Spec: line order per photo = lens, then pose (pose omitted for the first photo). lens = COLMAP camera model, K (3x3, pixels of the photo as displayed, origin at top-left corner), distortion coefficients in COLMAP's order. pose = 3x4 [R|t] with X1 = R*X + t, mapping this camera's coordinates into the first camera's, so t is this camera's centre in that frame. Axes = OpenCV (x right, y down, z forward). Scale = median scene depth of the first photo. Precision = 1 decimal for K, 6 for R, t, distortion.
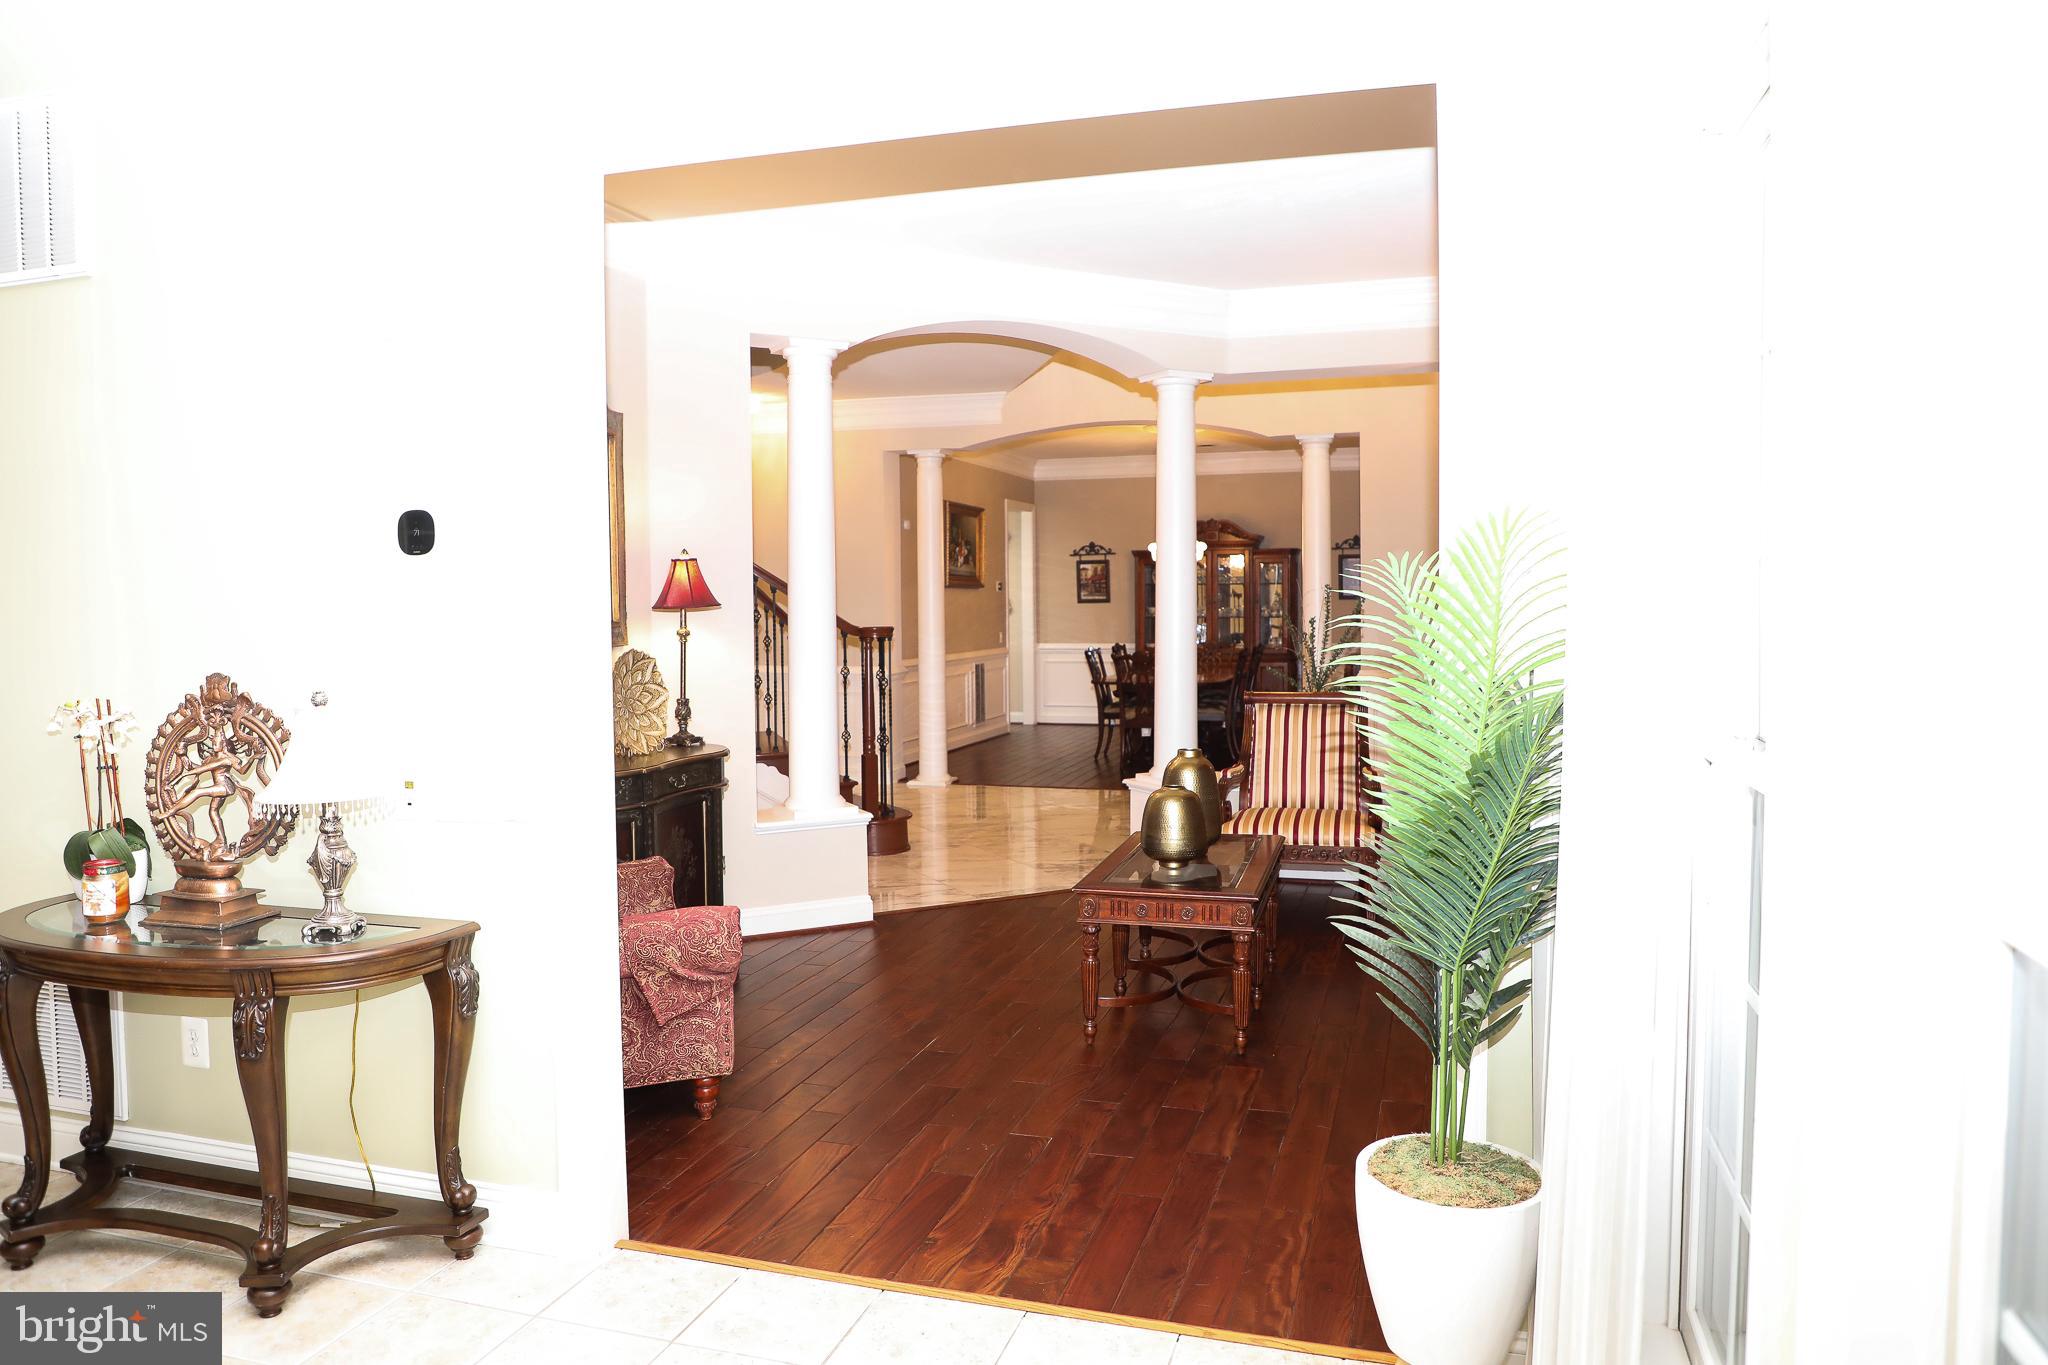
lens RADIAL K [[1376.5, 0, 1022.7], [0, 1376.5, 681.9], [0, 0, 1]] dist [-0.073813, 0.033650]
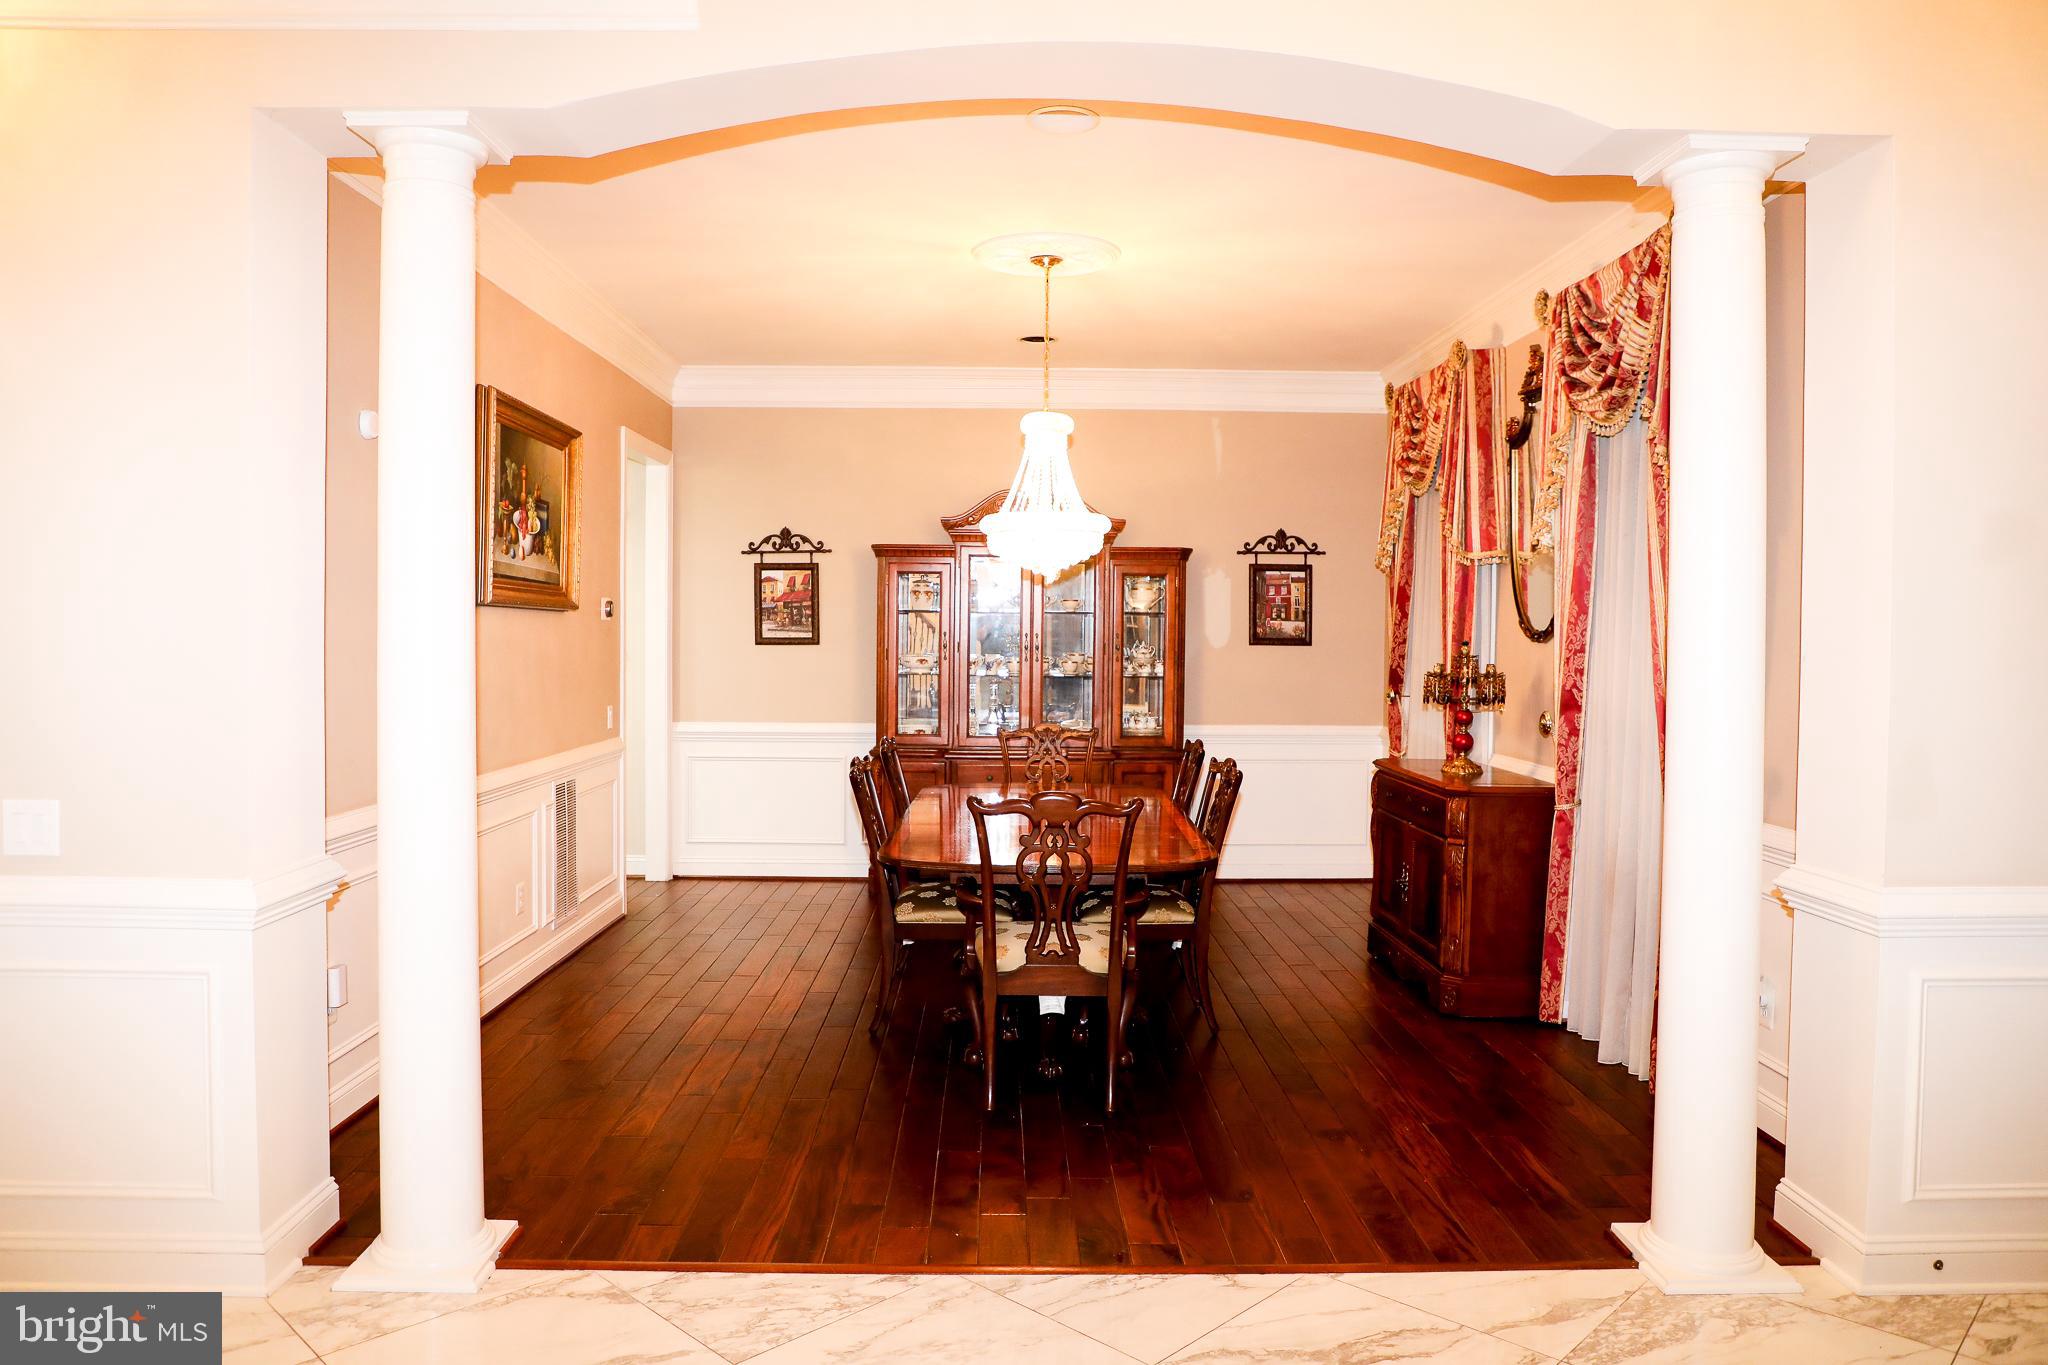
lens RADIAL K [[1376.5, 0, 1030.2], [0, 1376.5, 676.7], [0, 0, 1]] dist [-0.073813, 0.033650]
pose [[0.949239, 0.005411, 0.314509, -0.025233], [0.002967, 0.999654, -0.026152, -0.032366], [-0.314541, 0.025758, 0.948894, 0.490094]]
